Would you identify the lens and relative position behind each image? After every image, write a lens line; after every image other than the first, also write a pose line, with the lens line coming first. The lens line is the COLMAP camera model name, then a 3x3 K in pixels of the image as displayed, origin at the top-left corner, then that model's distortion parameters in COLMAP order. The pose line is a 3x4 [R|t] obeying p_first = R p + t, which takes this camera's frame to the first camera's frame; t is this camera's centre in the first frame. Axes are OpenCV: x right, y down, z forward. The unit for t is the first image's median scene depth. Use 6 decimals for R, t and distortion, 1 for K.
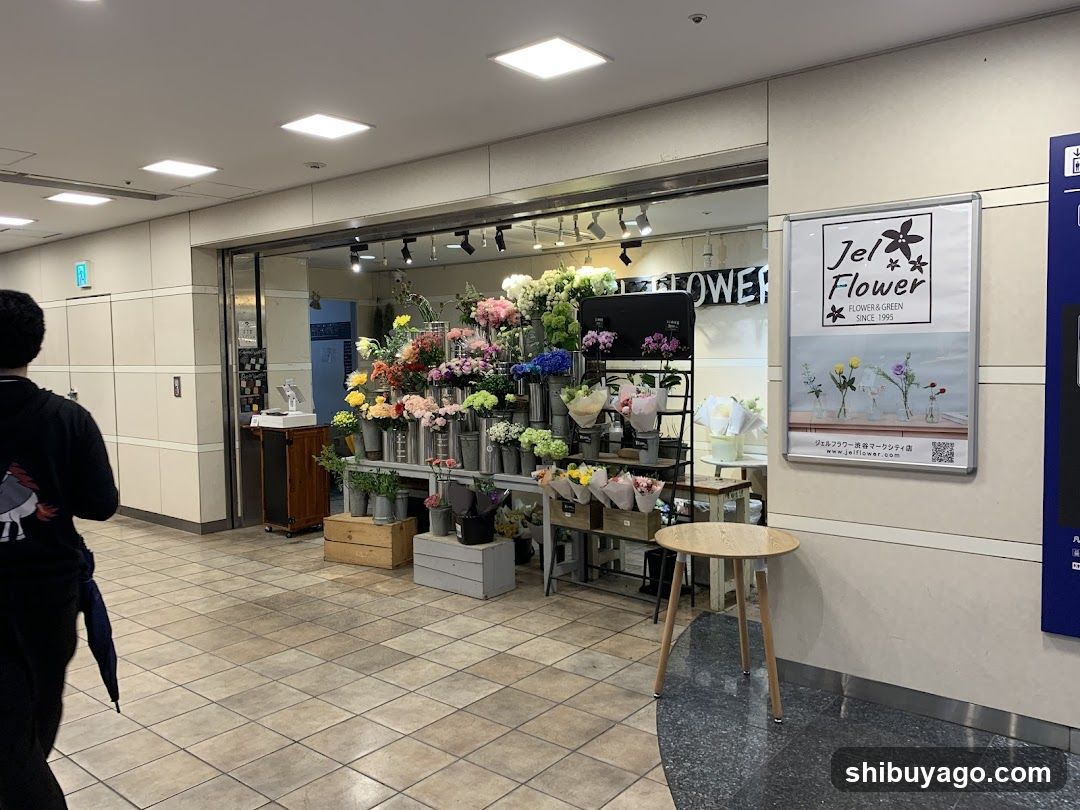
lens RADIAL K [[827.4, 0, 540.0], [0, 827.4, 405.0], [0, 0, 1]] dist [0.065851, -0.093012]
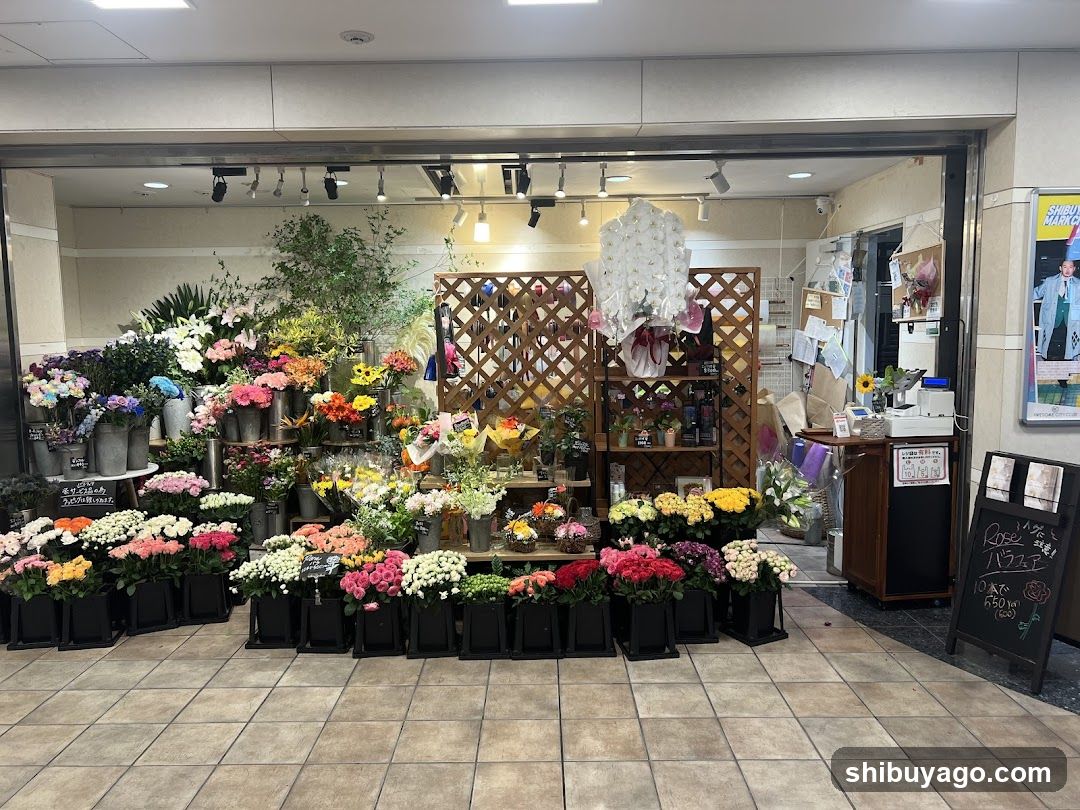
lens RADIAL K [[827.4, 0, 540.0], [0, 827.4, 405.0], [0, 0, 1]] dist [0.065851, -0.093012]
pose [[0.778621, -0.047724, 0.625677, -0.650701], [0.040135, 0.998850, 0.026242, -0.008953], [-0.626209, 0.004679, 0.779641, 0.446024]]
